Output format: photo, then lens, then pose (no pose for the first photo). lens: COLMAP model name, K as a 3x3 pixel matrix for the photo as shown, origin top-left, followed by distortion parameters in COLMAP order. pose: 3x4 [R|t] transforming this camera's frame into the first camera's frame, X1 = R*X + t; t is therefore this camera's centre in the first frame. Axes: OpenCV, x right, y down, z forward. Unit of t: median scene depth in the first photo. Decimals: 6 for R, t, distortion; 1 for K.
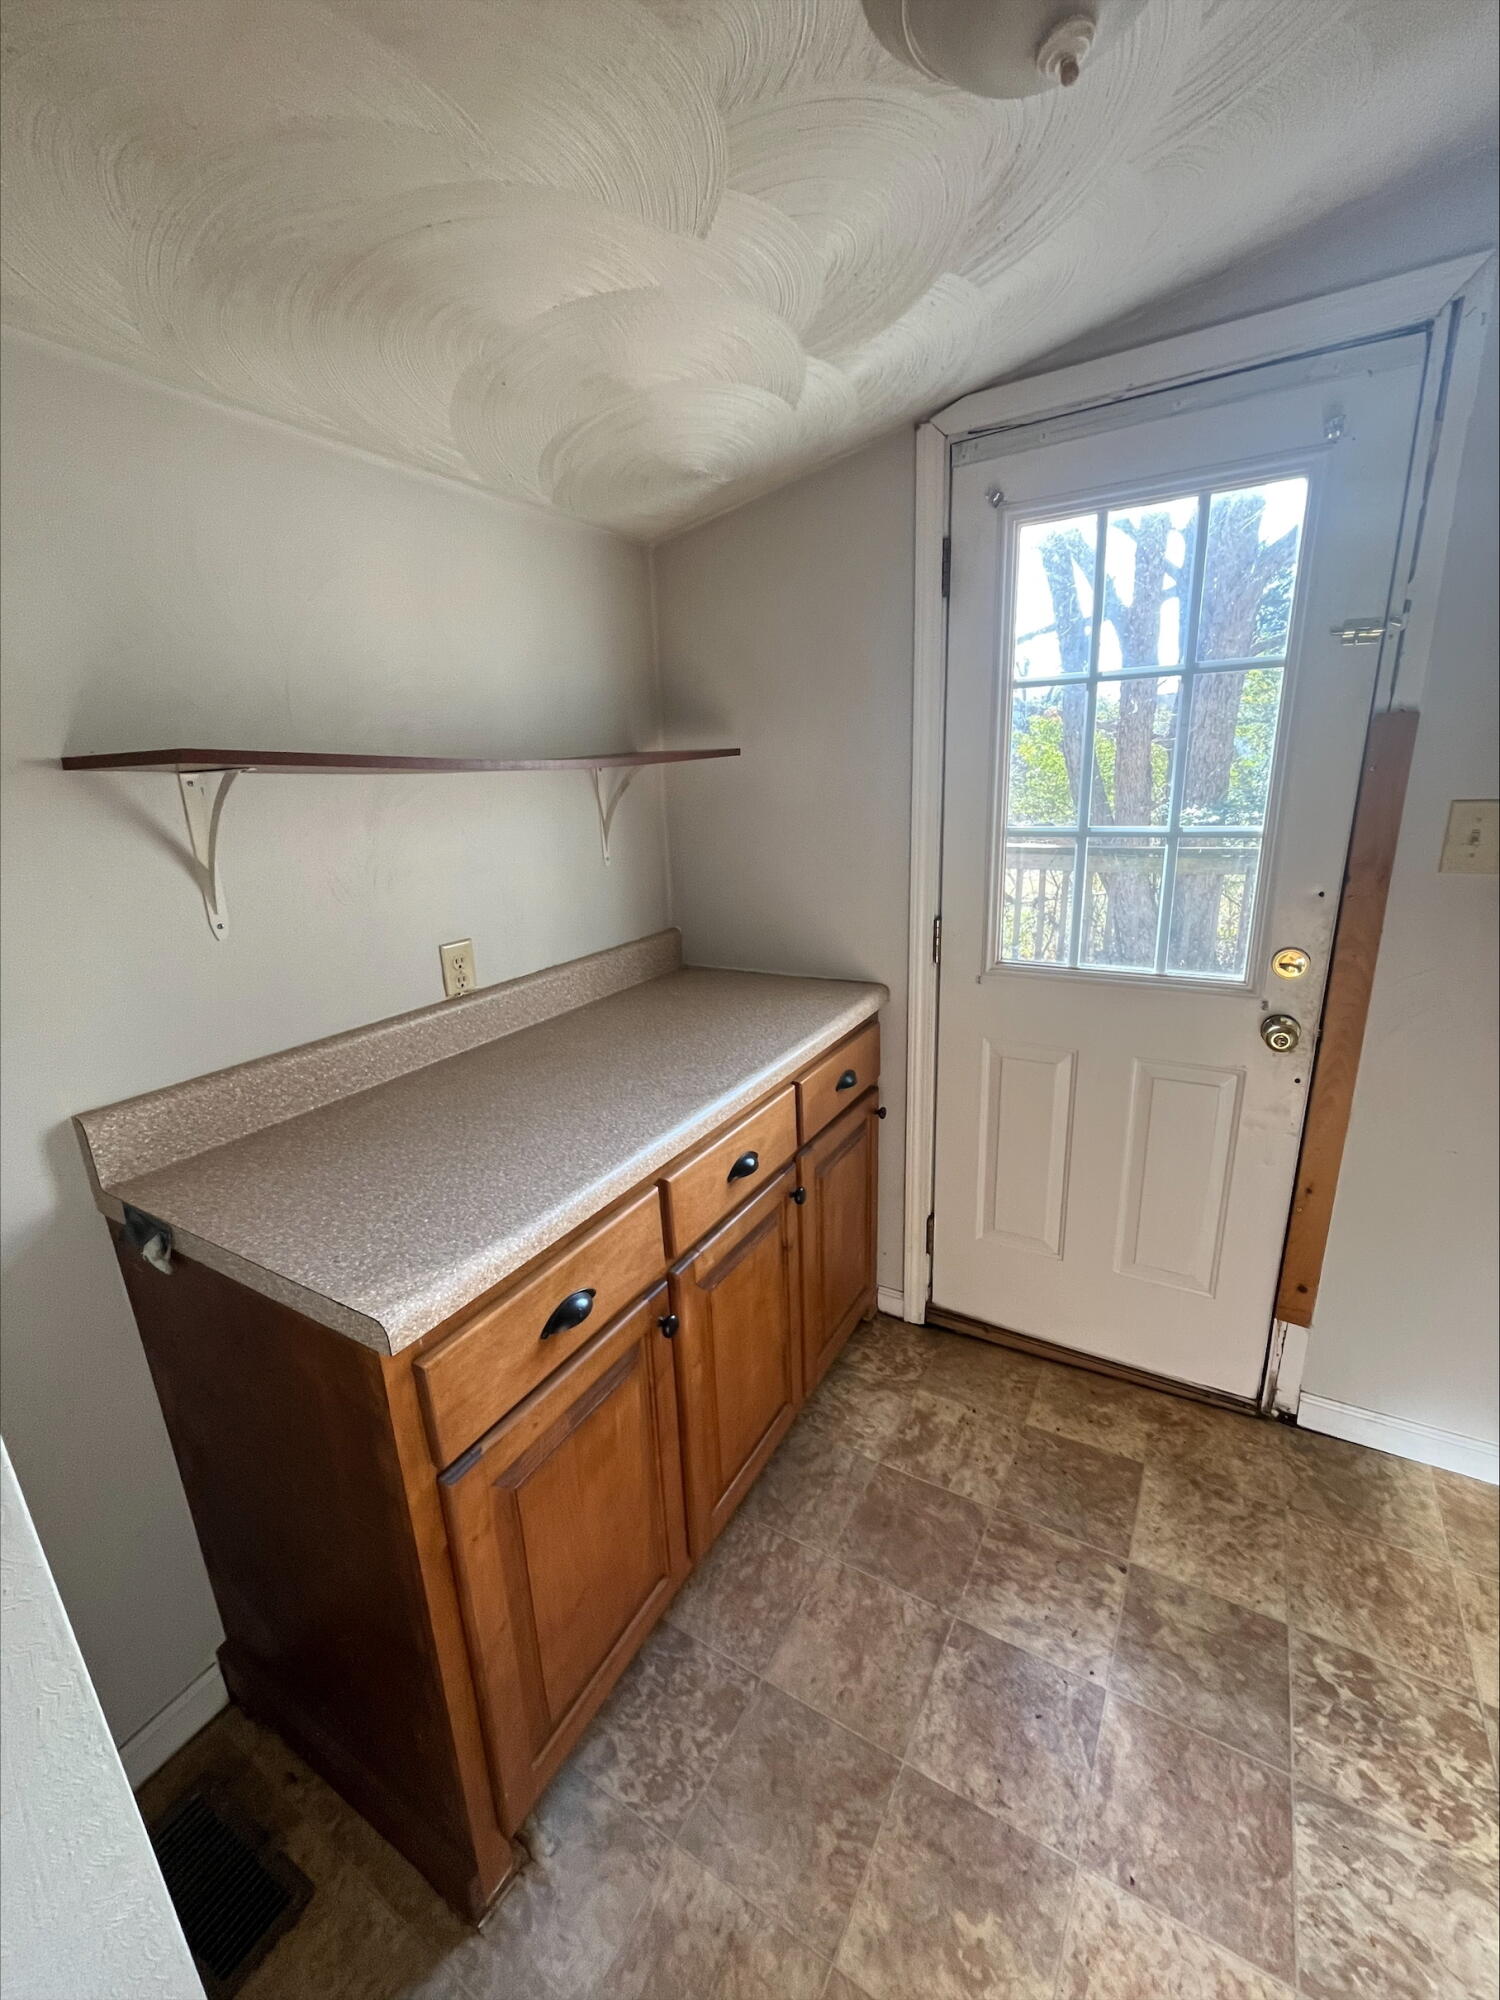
lens RADIAL K [[812.9, 0, 750.3], [0, 812.9, 999.5], [0, 0, 1]] dist [-0.002178, -0.000059]
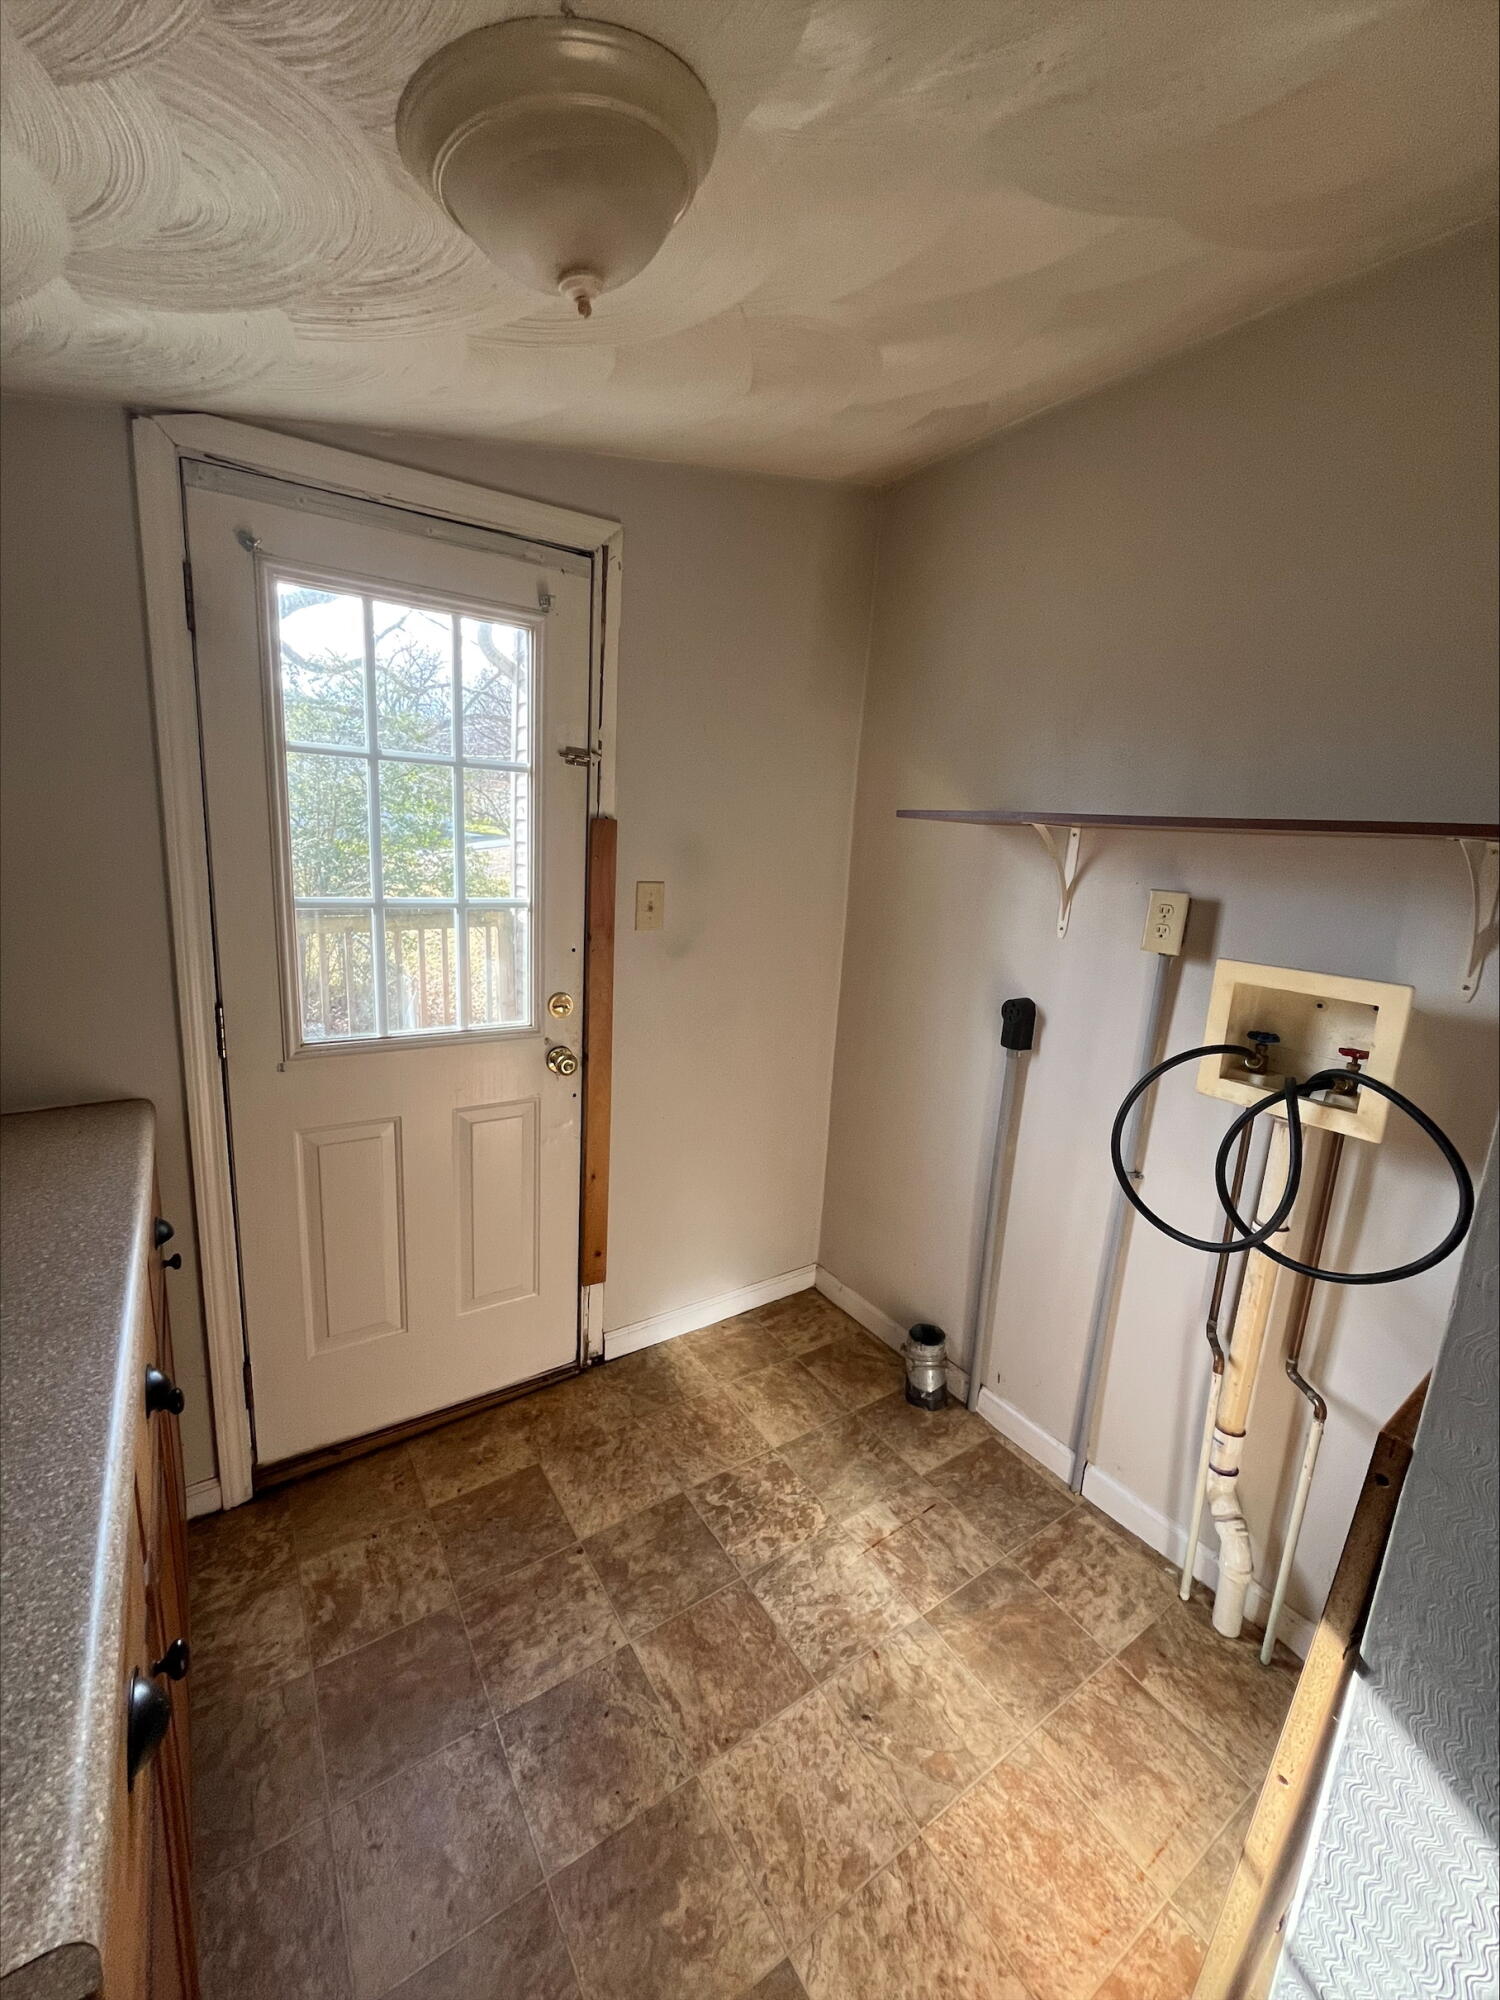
lens RADIAL K [[812.9, 0, 750.3], [0, 812.9, 999.5], [0, 0, 1]] dist [-0.002178, -0.000059]
pose [[0.424302, -0.116970, 0.897934, -0.350404], [0.176180, 0.983336, 0.044845, -0.057581], [-0.888217, 0.139171, 0.437839, 0.183117]]
